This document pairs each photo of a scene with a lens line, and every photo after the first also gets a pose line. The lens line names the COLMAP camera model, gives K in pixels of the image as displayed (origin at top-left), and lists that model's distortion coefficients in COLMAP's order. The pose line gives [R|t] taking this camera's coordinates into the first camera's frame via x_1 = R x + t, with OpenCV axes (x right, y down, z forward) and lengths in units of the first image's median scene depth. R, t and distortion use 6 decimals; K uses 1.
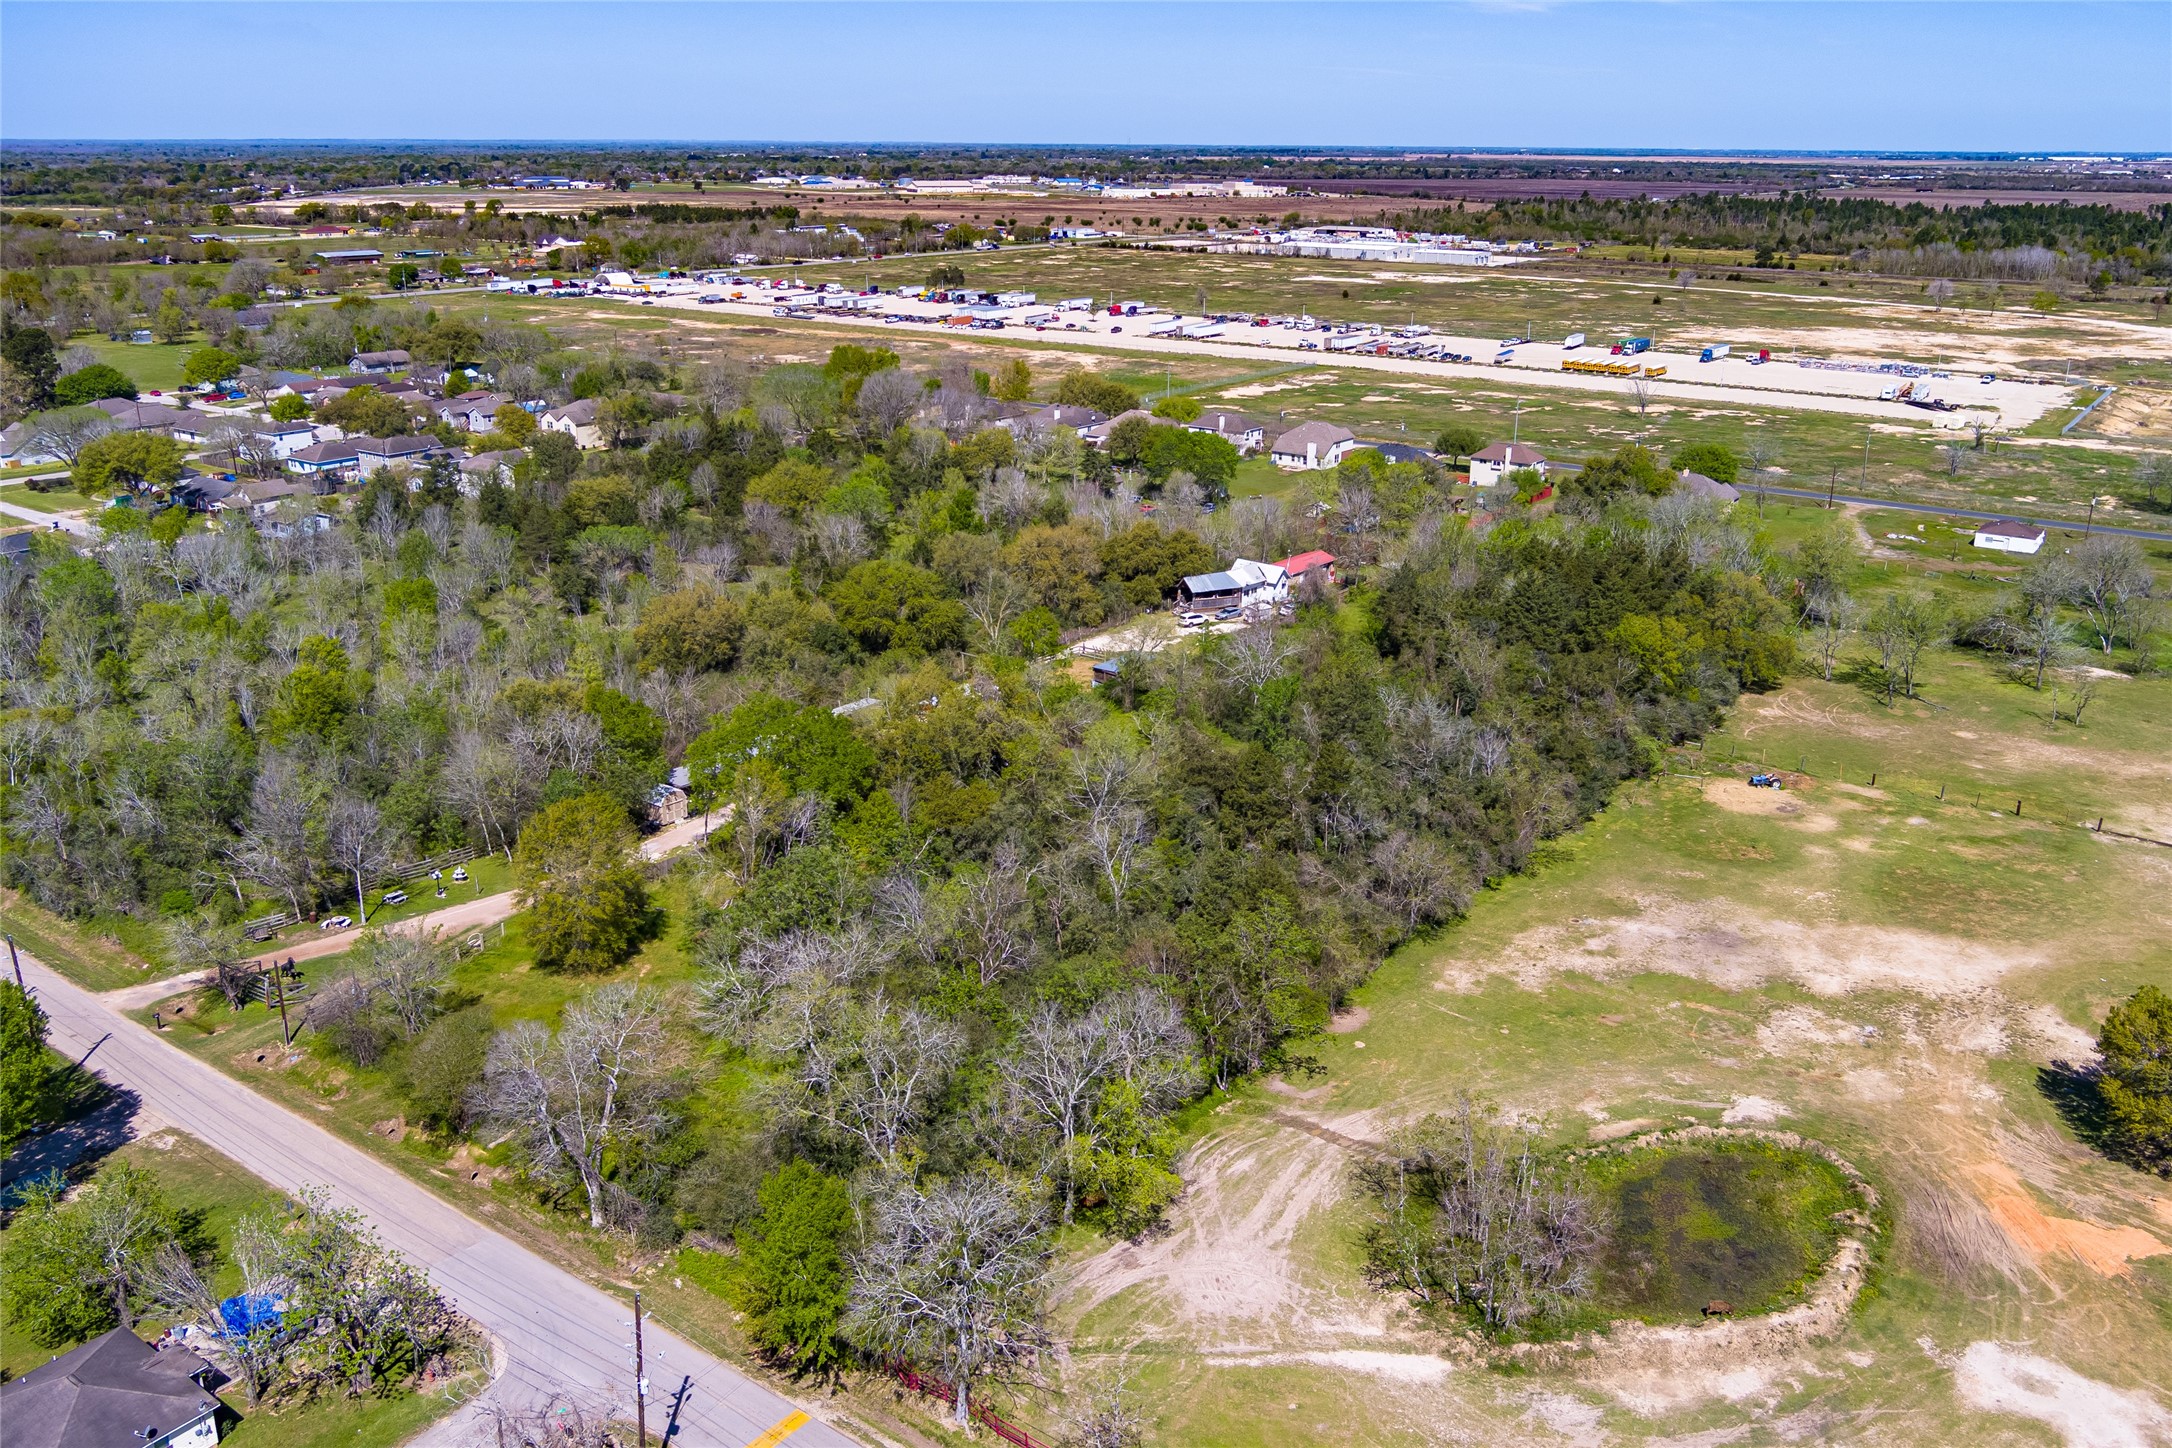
lens RADIAL K [[1668.0, 0, 1054.9], [0, 1668.0, 756.1], [0, 0, 1]] dist [-0.018936, 0.011955]
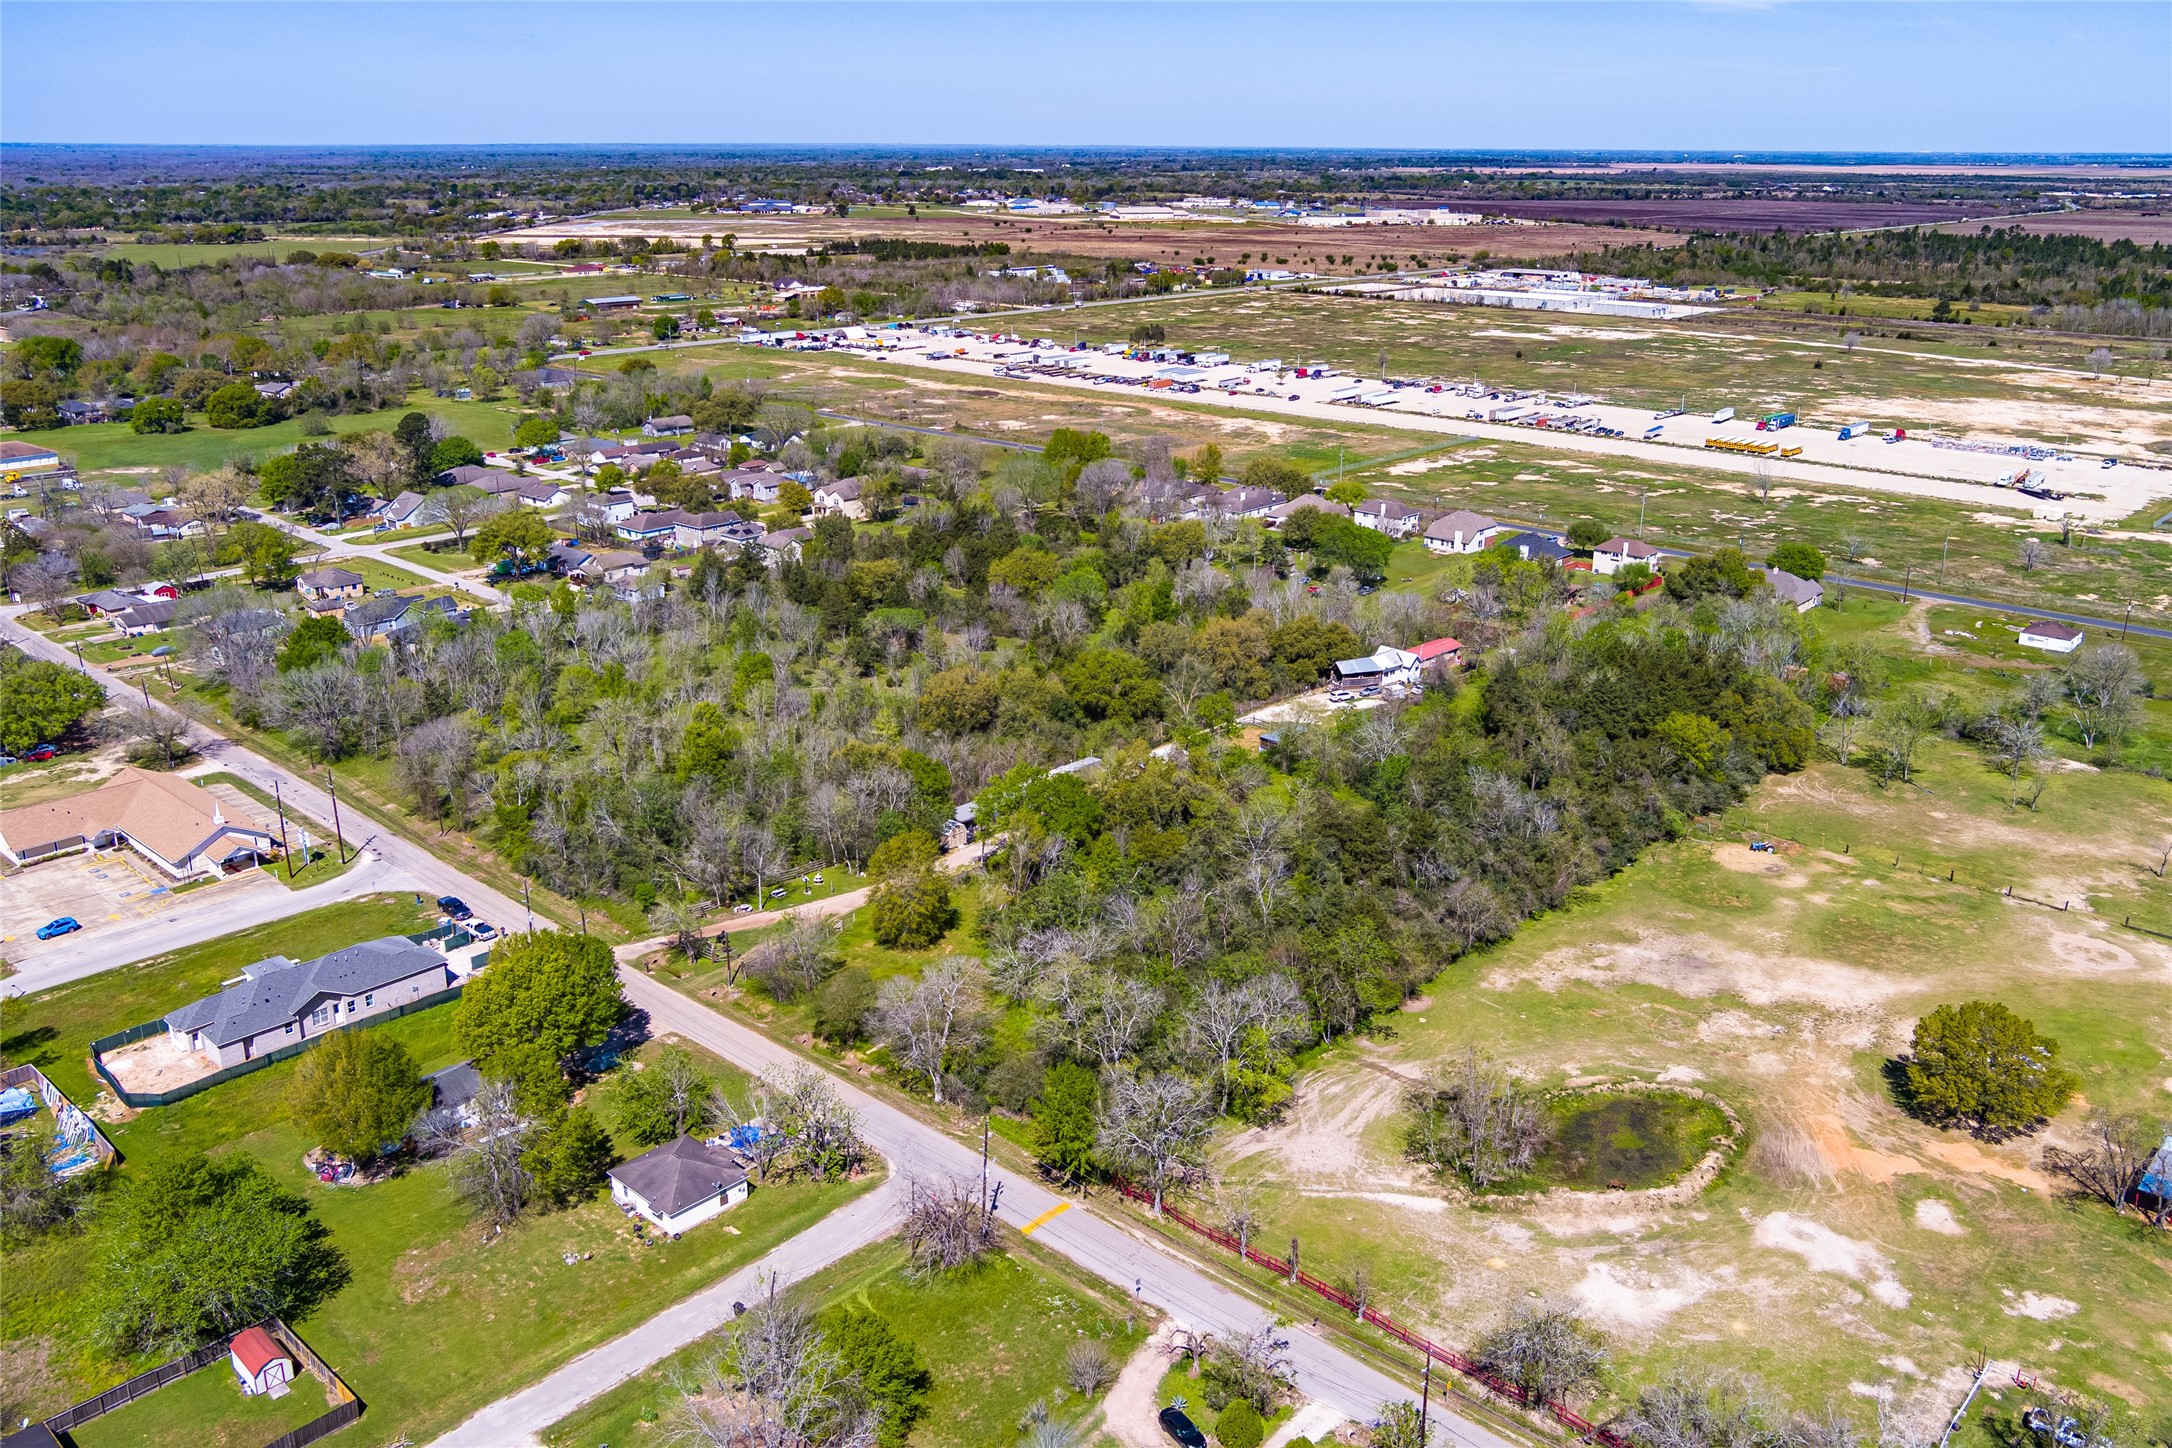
lens RADIAL K [[1668.0, 0, 1067.3], [0, 1668.0, 712.7], [0, 0, 1]] dist [-0.018936, 0.011955]
pose [[0.994302, 0.031784, -0.101752, 0.004744], [-0.034507, 0.999089, -0.025107, -0.032910], [0.100862, 0.028476, 0.994493, -0.317832]]
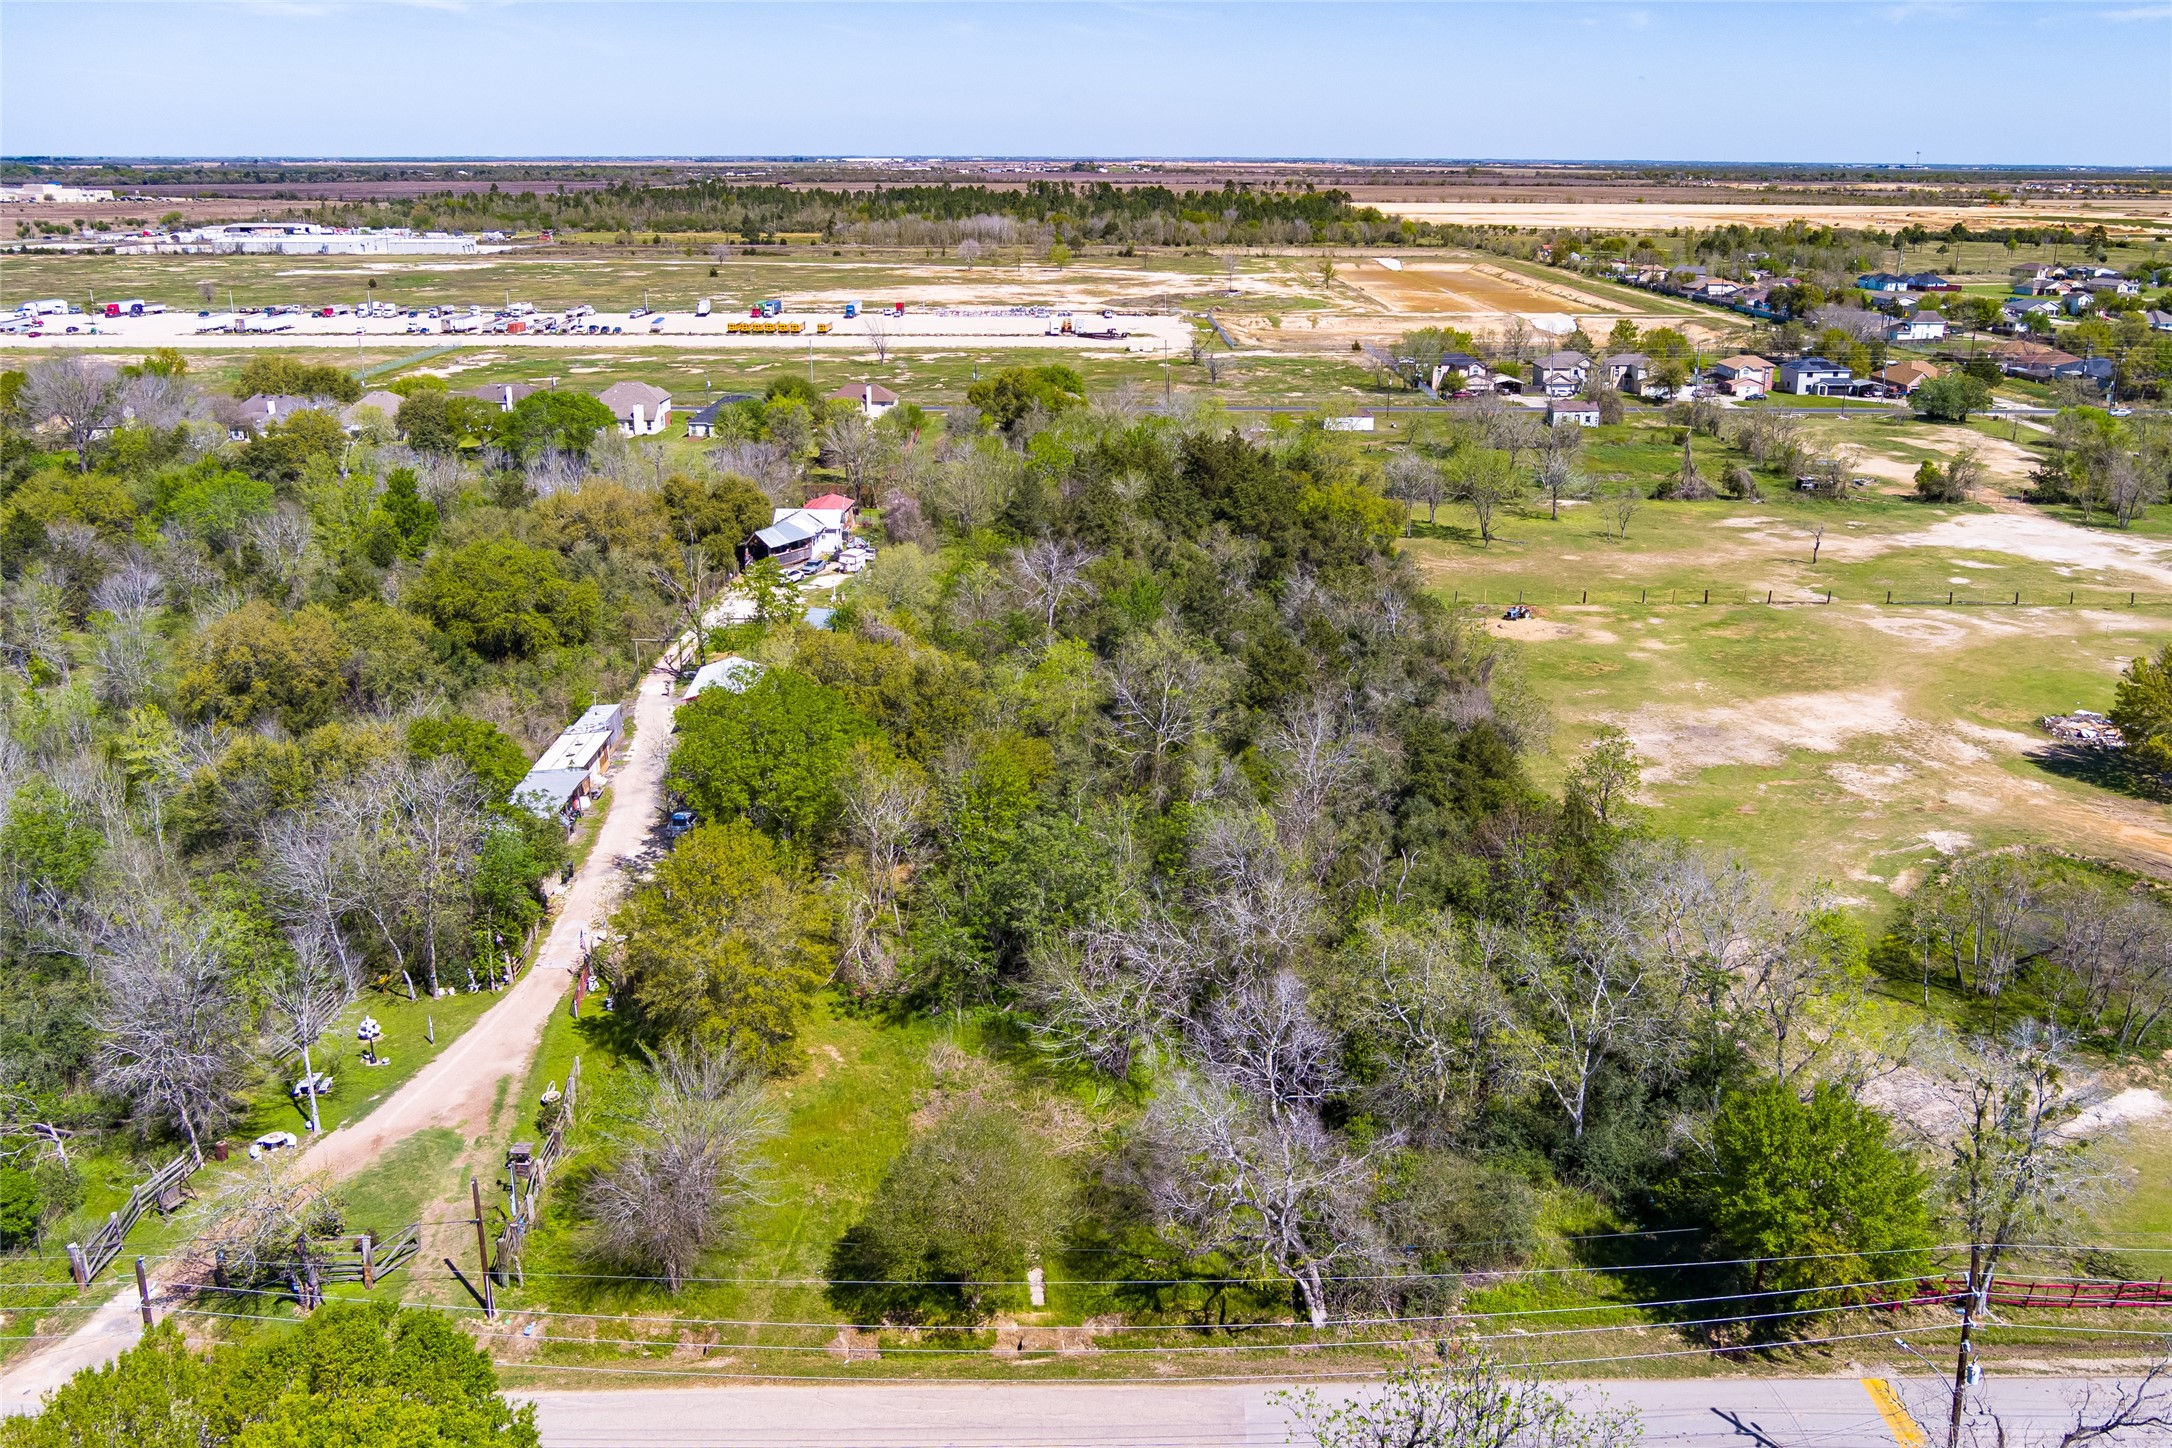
lens RADIAL K [[1801.5, 0, 1082.6], [0, 1801.5, 723.9], [0, 0, 1]] dist [-0.010058, -0.016968]
pose [[0.799276, -0.183777, 0.572175, -0.360892], [0.208748, 0.977712, 0.022428, 0.000239], [-0.563544, 0.101514, 0.819825, 0.204465]]
